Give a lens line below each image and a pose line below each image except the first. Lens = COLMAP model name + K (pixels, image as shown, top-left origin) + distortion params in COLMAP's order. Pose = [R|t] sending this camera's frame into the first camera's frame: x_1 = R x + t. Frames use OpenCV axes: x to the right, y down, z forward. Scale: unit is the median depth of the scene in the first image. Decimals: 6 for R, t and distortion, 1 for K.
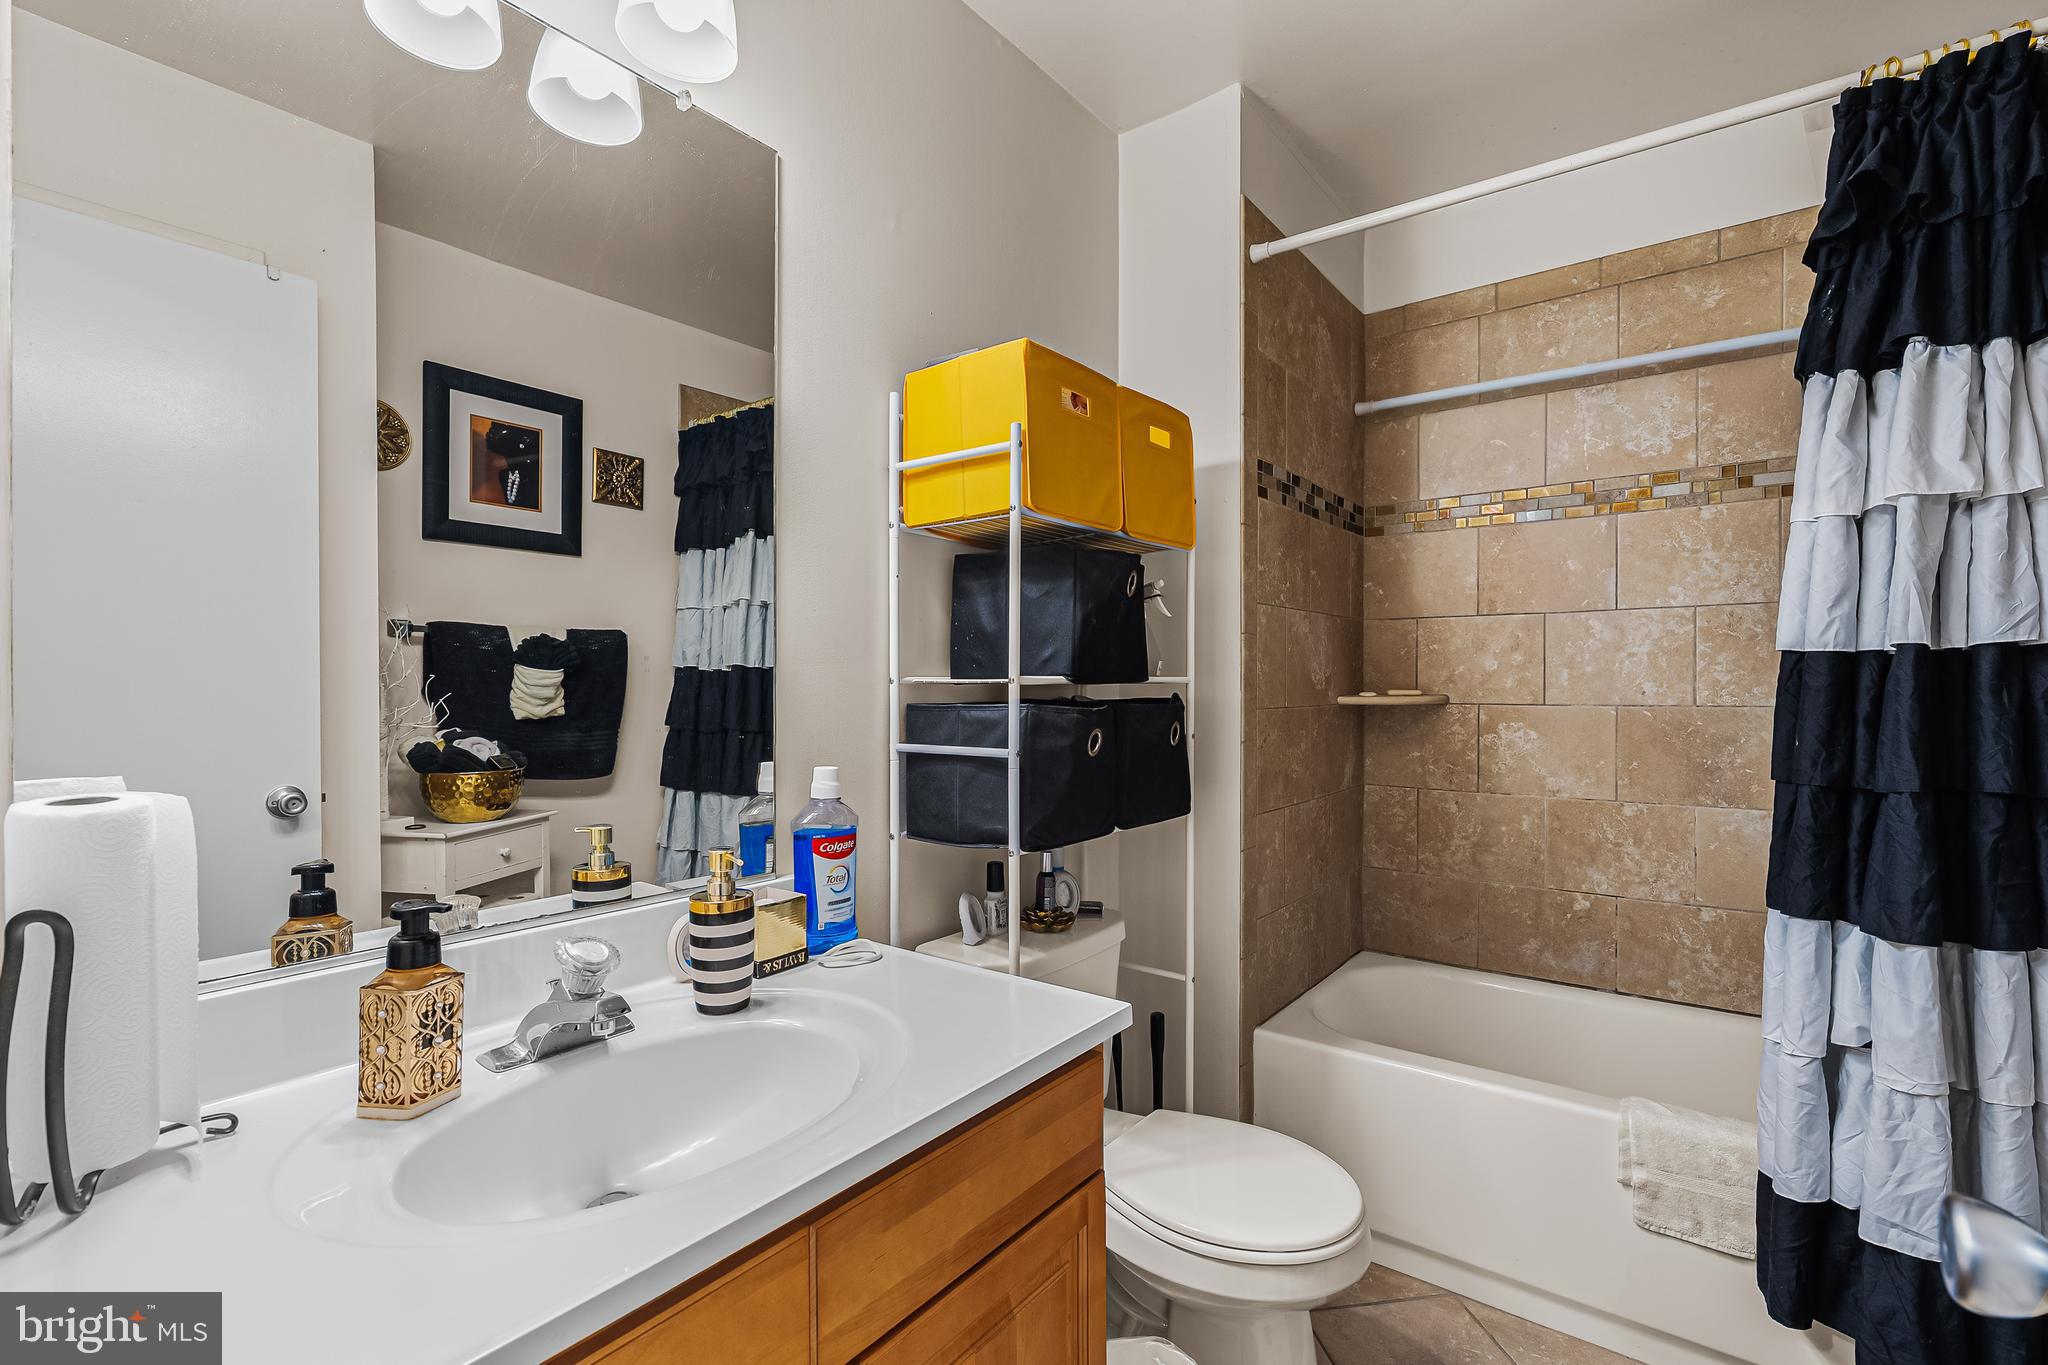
lens RADIAL K [[932.1, 0, 1031.6], [0, 932.1, 671.8], [0, 0, 1]] dist [-0.000826, 0.000083]
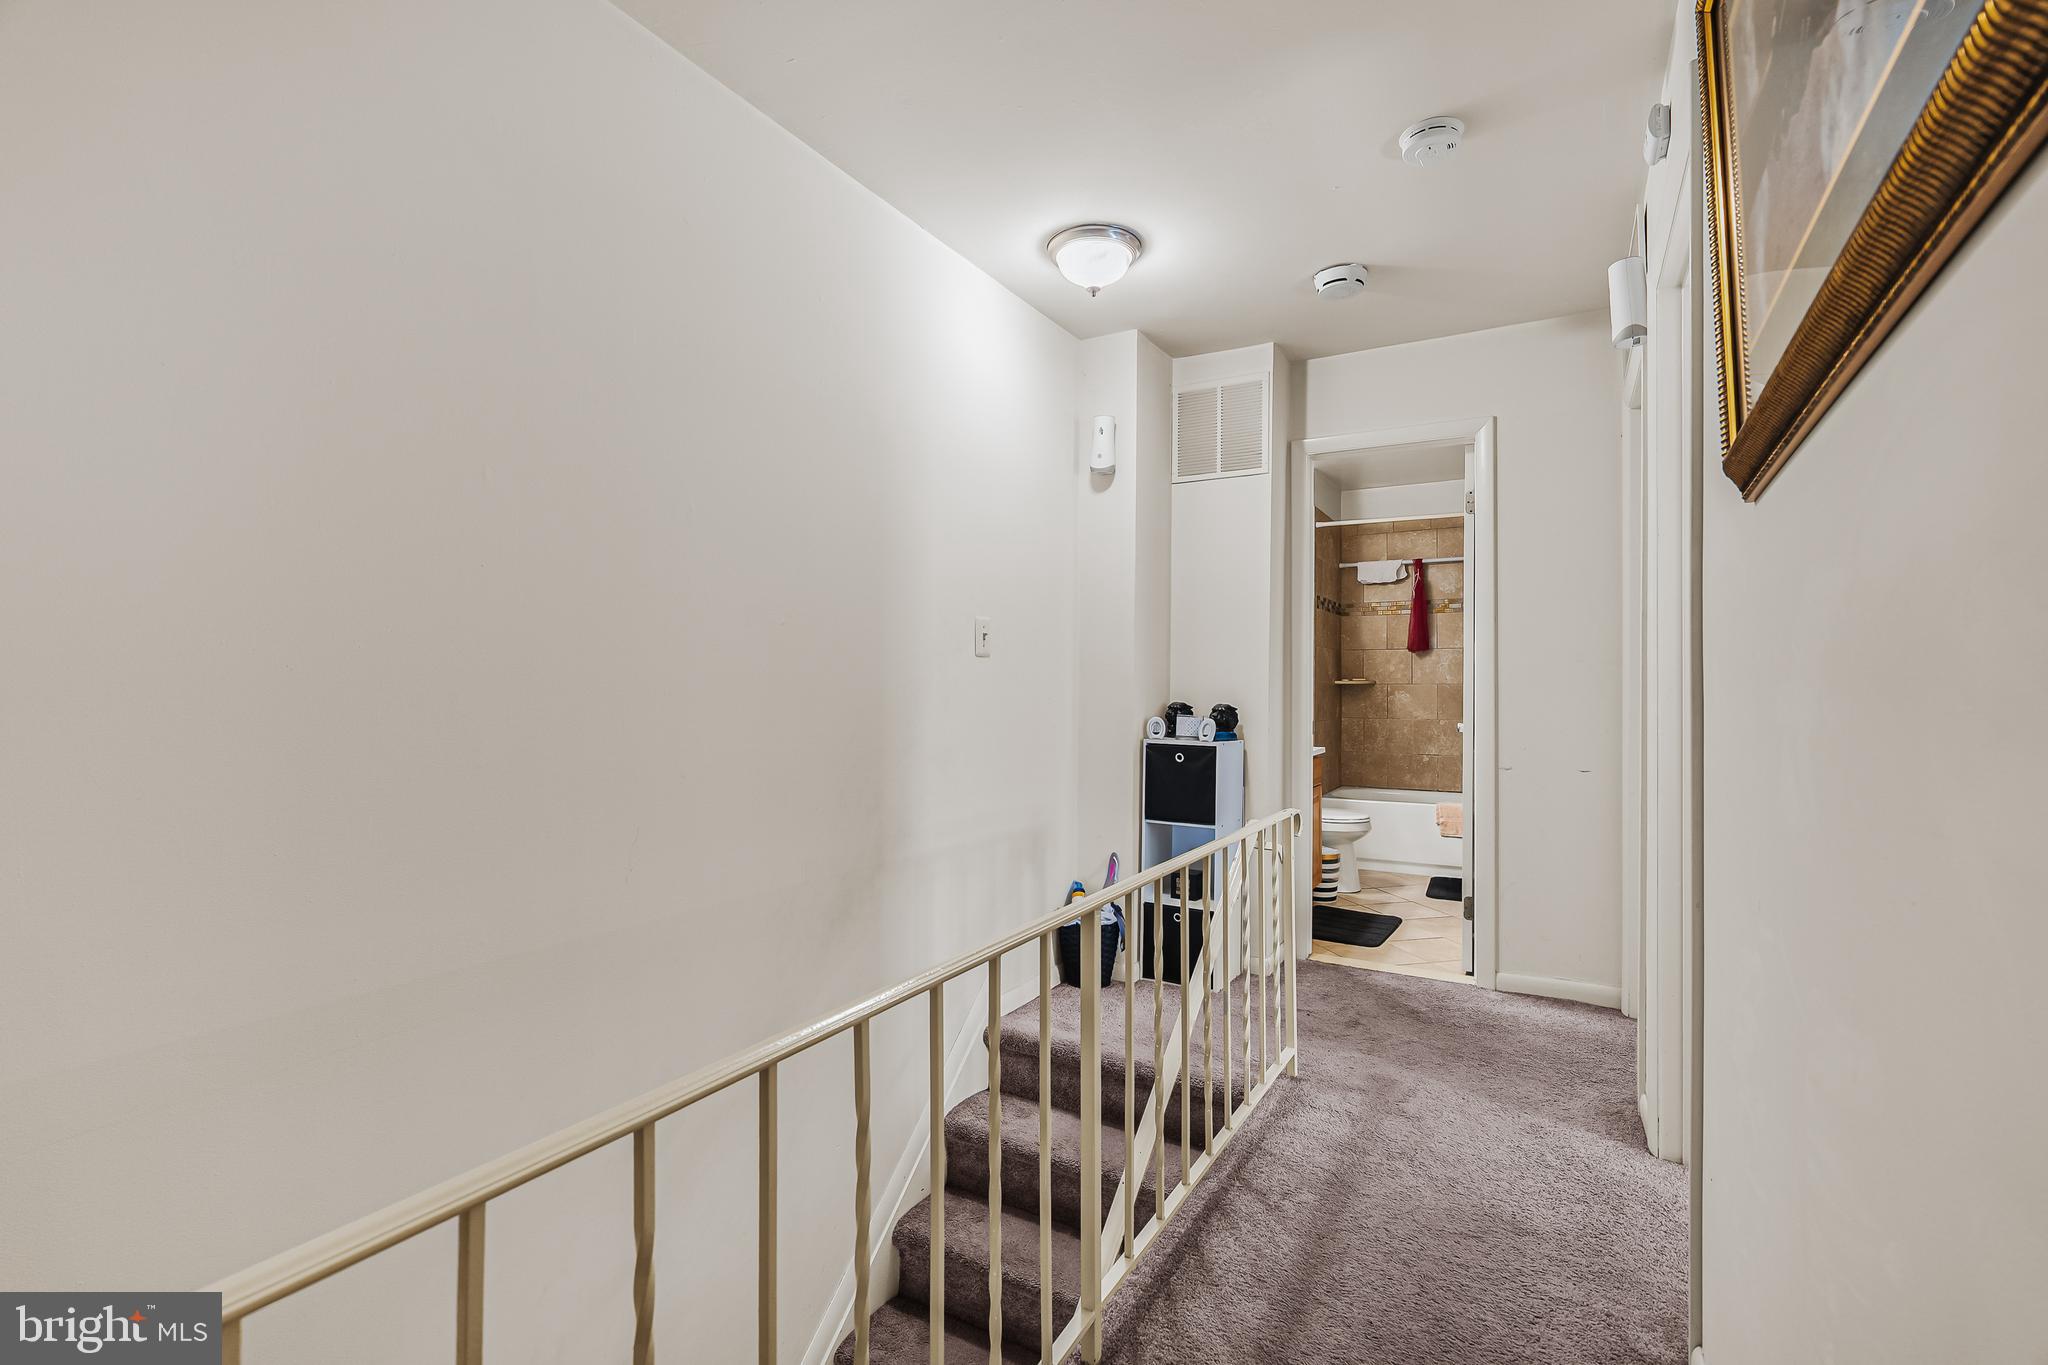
lens RADIAL K [[920.5, 0, 1023.5], [0, 920.5, 666.7], [0, 0, 1]] dist [-0.001295, 0.000653]
pose [[0.993470, 0.007612, 0.113842, -0.796475], [-0.005055, 0.999729, -0.022740, 0.049528], [-0.113984, 0.022016, 0.993239, -1.388413]]
